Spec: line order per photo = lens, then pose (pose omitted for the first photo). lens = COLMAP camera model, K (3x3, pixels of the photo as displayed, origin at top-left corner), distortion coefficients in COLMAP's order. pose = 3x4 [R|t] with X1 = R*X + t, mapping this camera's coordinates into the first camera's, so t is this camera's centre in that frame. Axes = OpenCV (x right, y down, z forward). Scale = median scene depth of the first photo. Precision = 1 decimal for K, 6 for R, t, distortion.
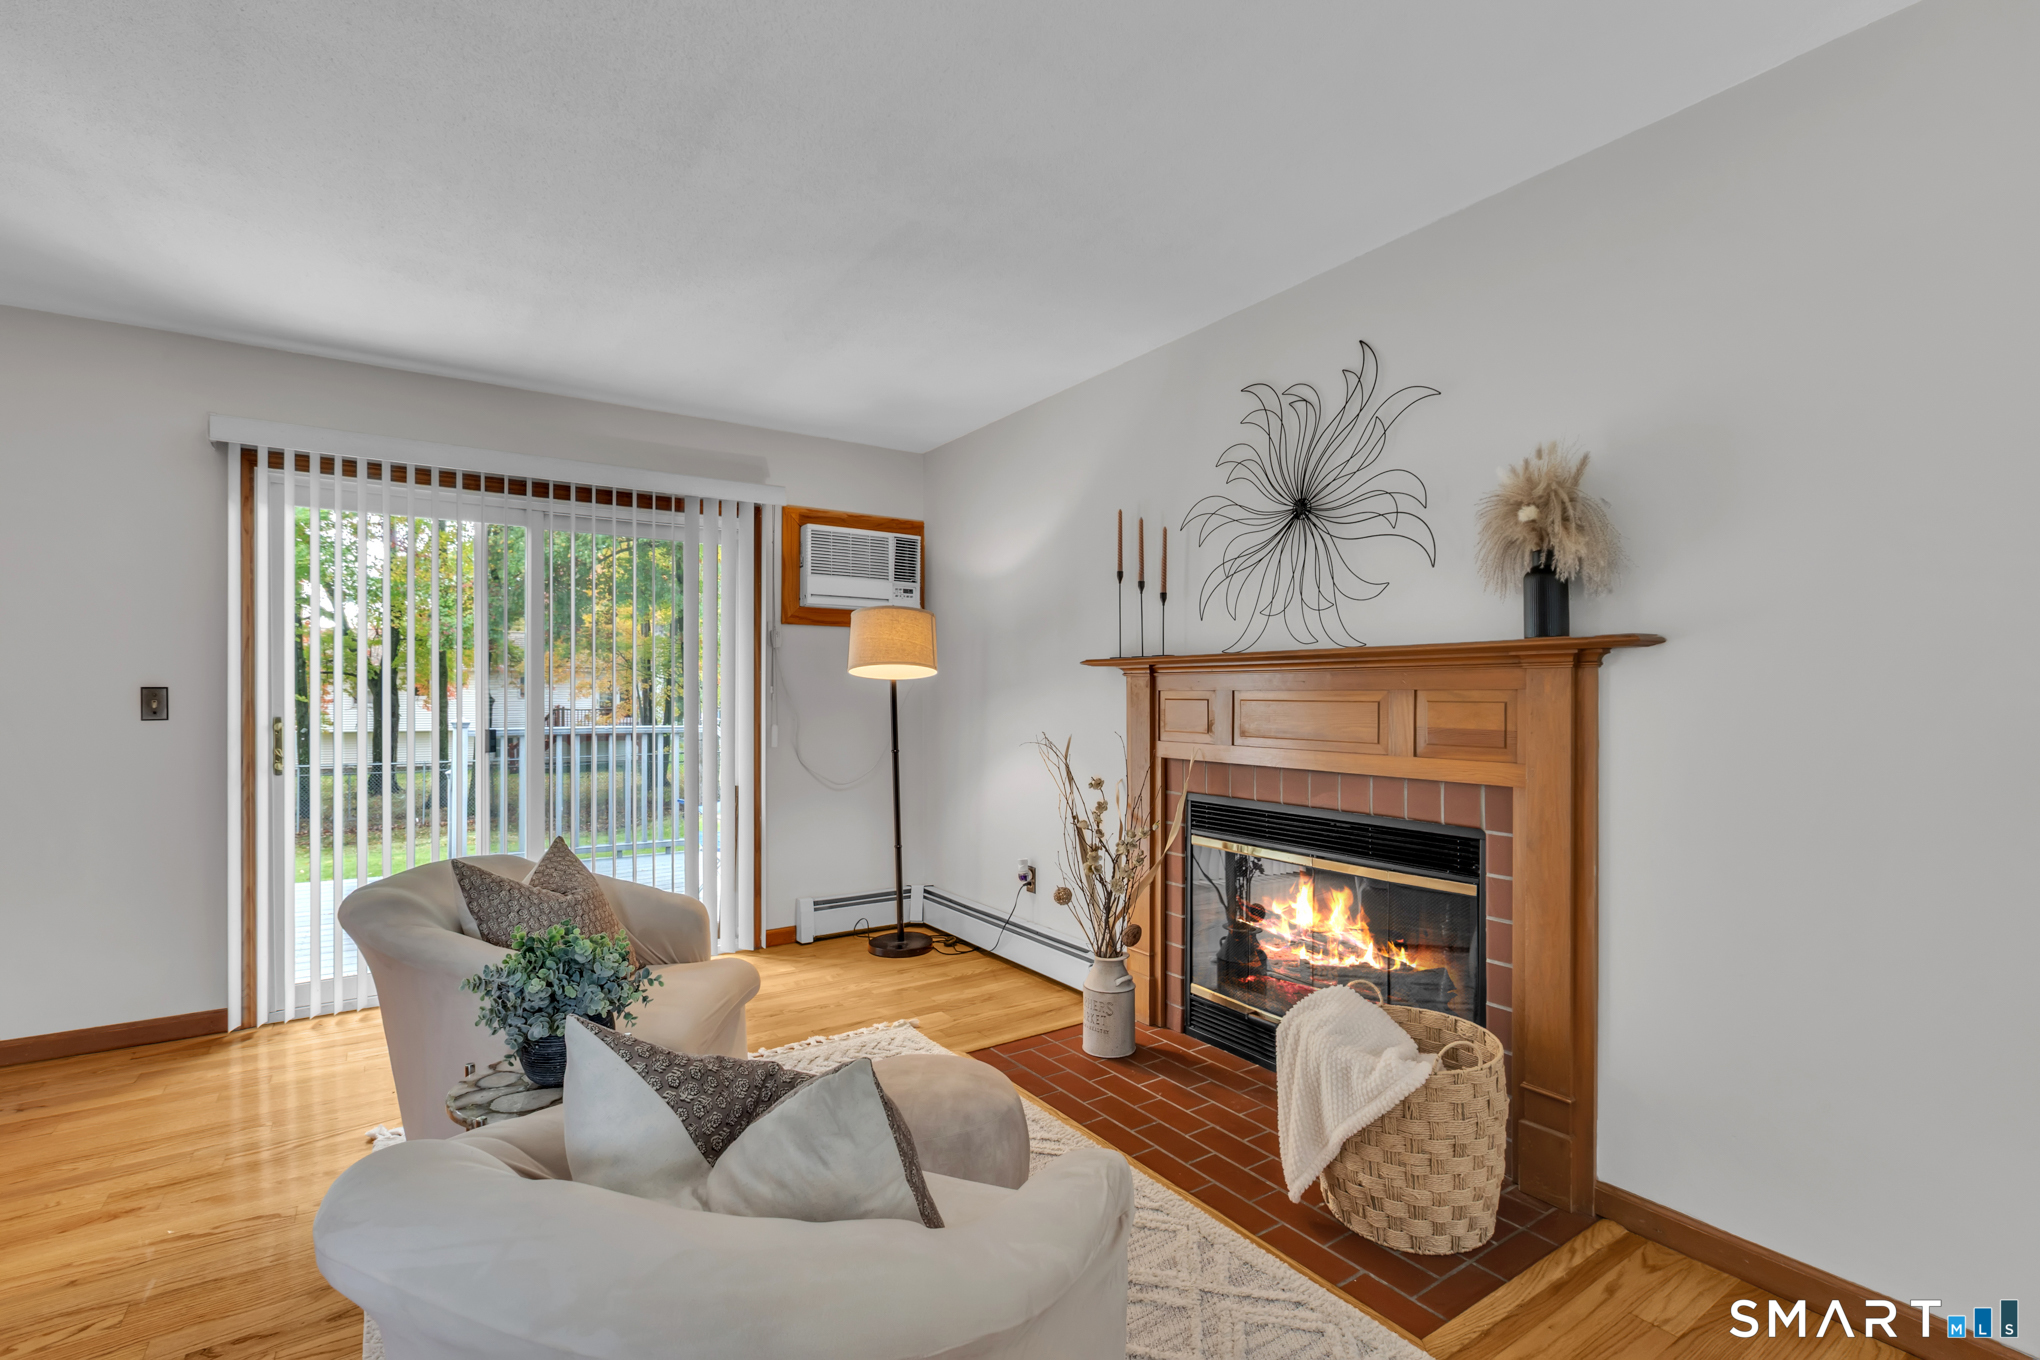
lens RADIAL K [[915.8, 0, 1022.8], [0, 915.8, 684.6], [0, 0, 1]] dist [0.000606, -0.000396]
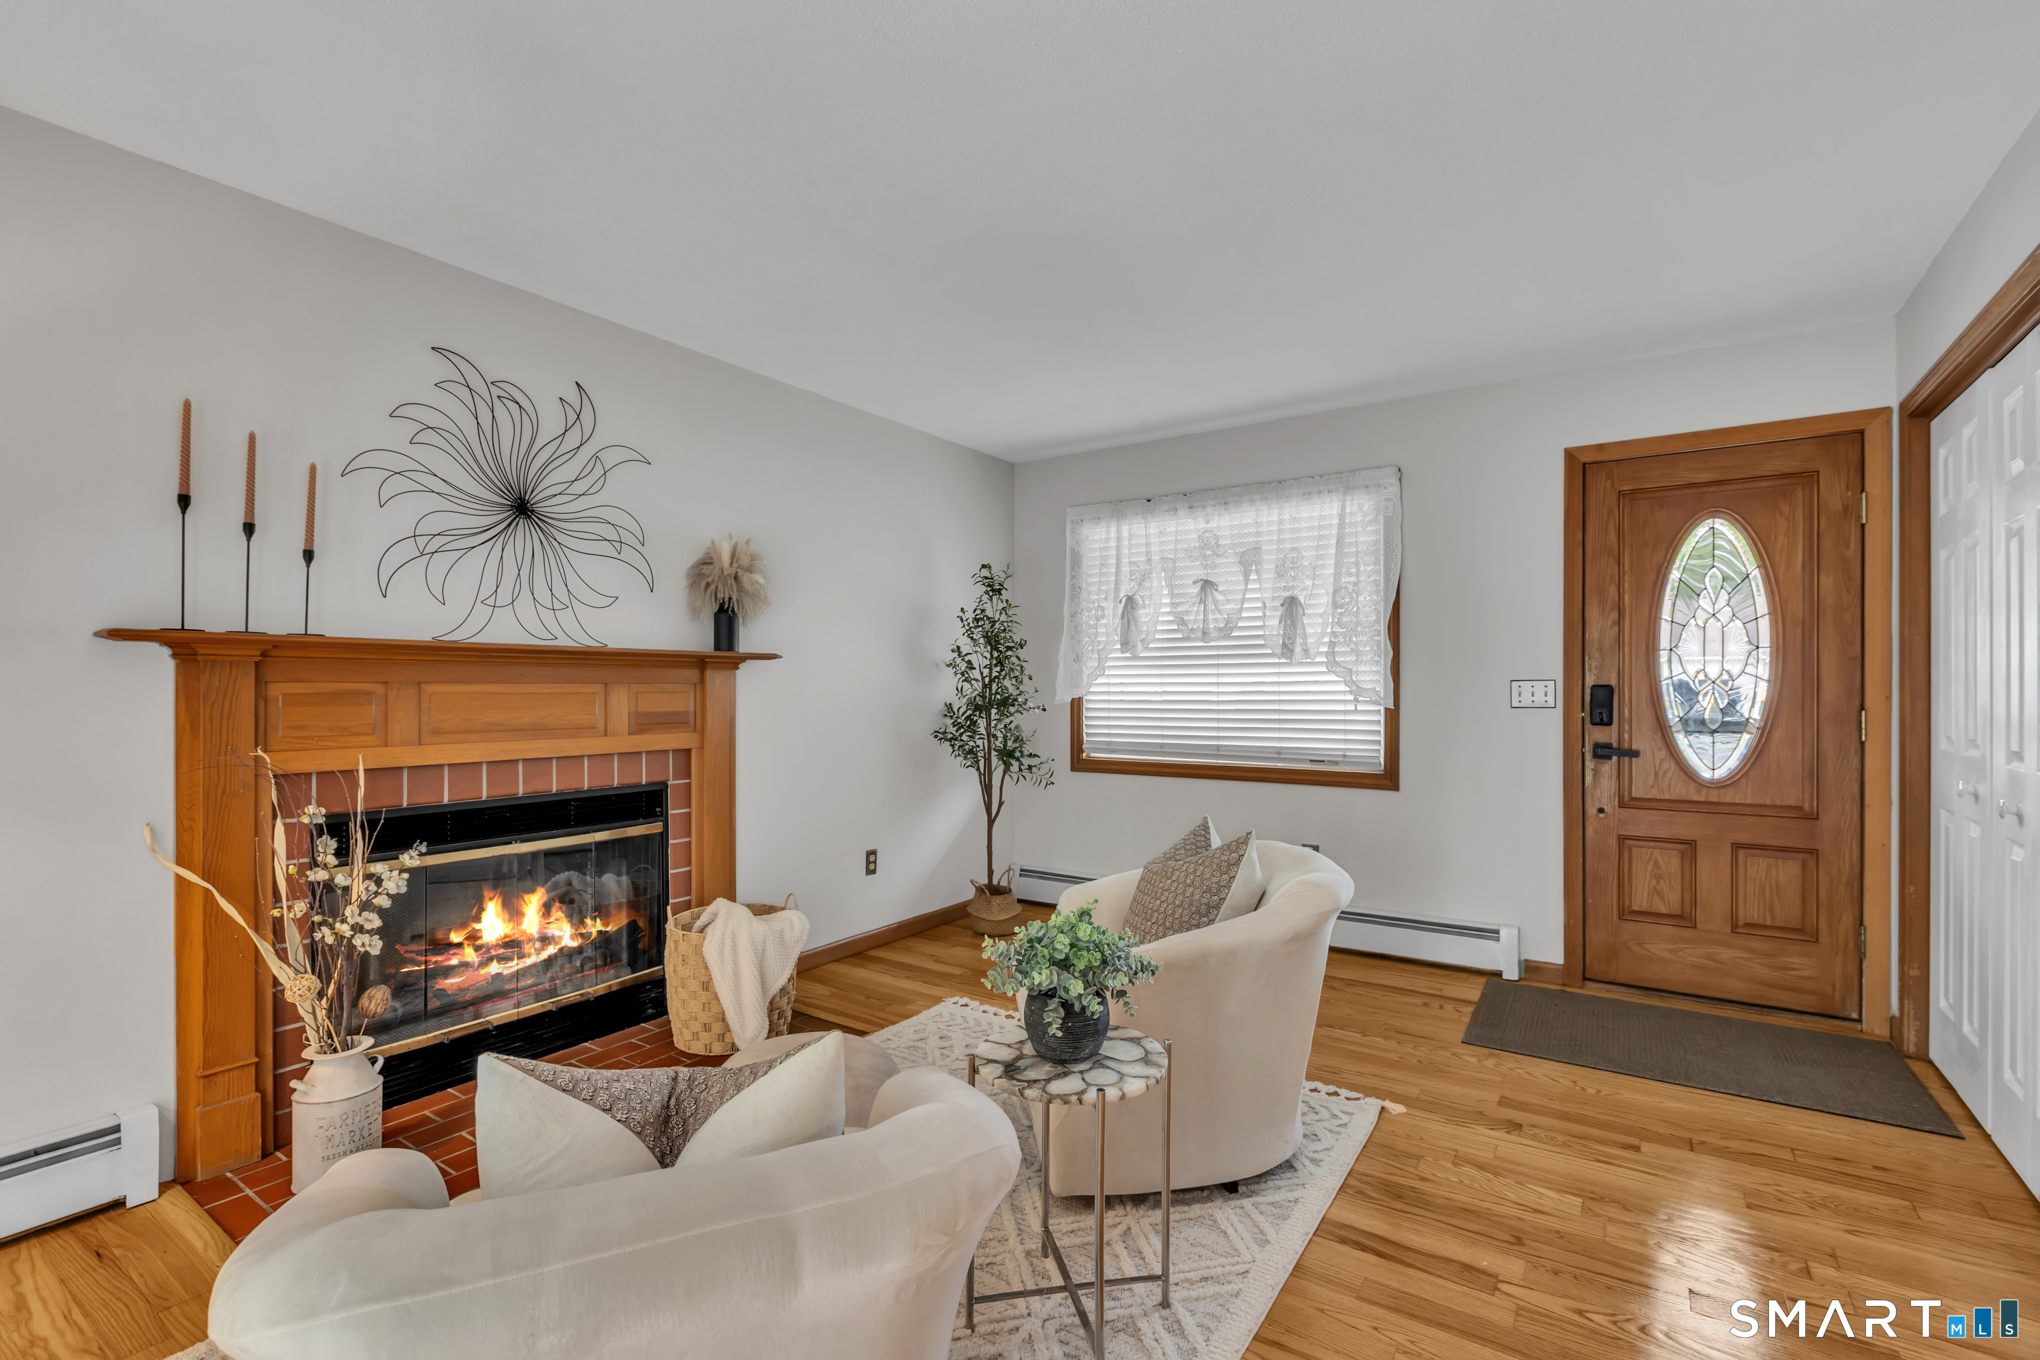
lens RADIAL K [[915.8, 0, 1022.8], [0, 915.8, 684.6], [0, 0, 1]] dist [0.000606, -0.000396]
pose [[-0.366665, 0.006189, 0.930332, -0.889820], [-0.002276, 0.999969, -0.007549, 0.014543], [-0.930350, -0.004885, -0.366640, 0.874989]]
